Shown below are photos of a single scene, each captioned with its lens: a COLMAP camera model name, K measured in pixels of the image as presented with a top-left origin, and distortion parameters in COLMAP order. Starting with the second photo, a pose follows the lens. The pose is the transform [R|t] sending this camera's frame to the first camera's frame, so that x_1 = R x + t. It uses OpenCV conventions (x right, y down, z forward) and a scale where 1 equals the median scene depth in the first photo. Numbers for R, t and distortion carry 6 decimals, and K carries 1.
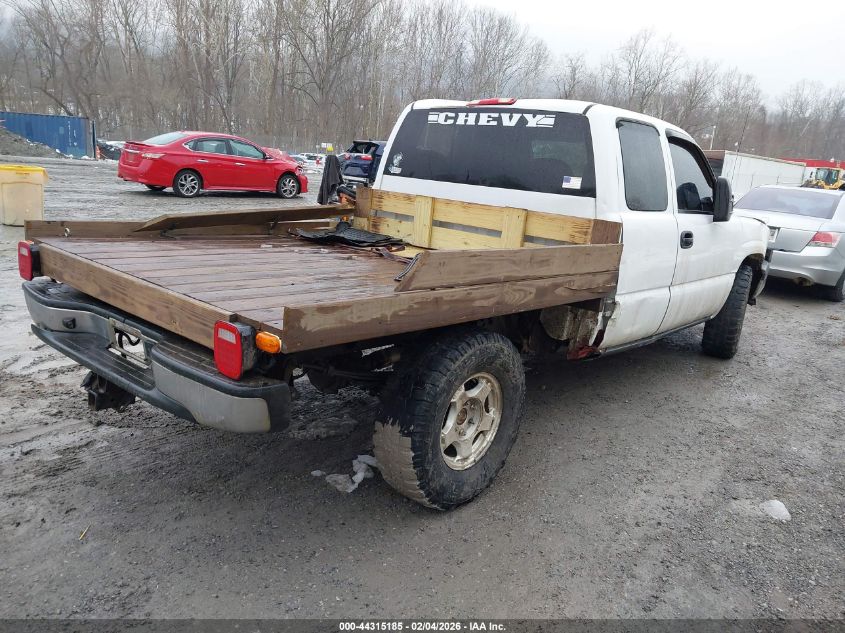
lens RADIAL K [[711.4, 0, 424.3], [0, 711.4, 314.4], [0, 0, 1]] dist [-0.002501, -0.000674]
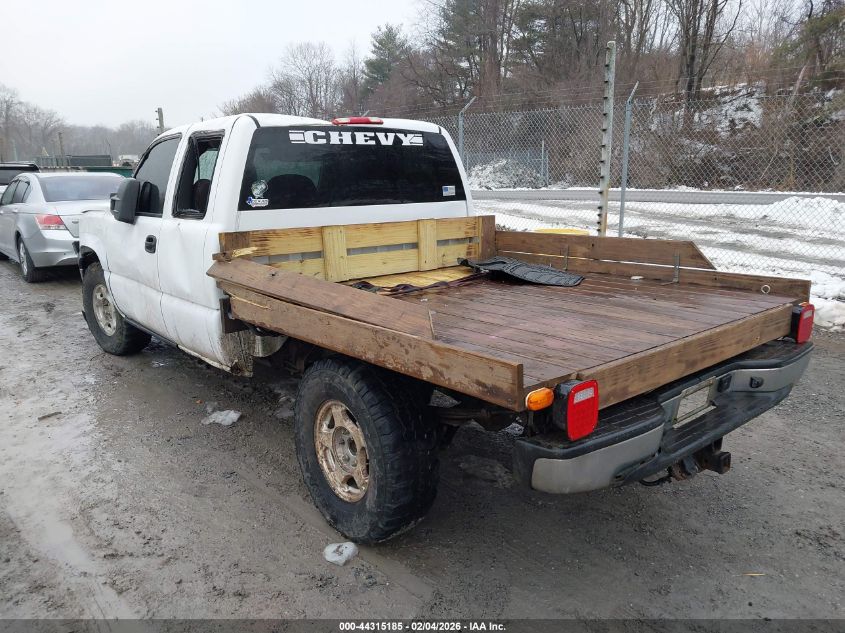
lens RADIAL K [[711.4, 0, 424.0], [0, 711.4, 318.8], [0, 0, 1]] dist [-0.002501, -0.000674]
pose [[0.086178, -0.287217, 0.953981, -0.928562], [0.224115, 0.938590, 0.262338, -0.280369], [-0.970745, 0.191194, 0.145255, 0.823464]]
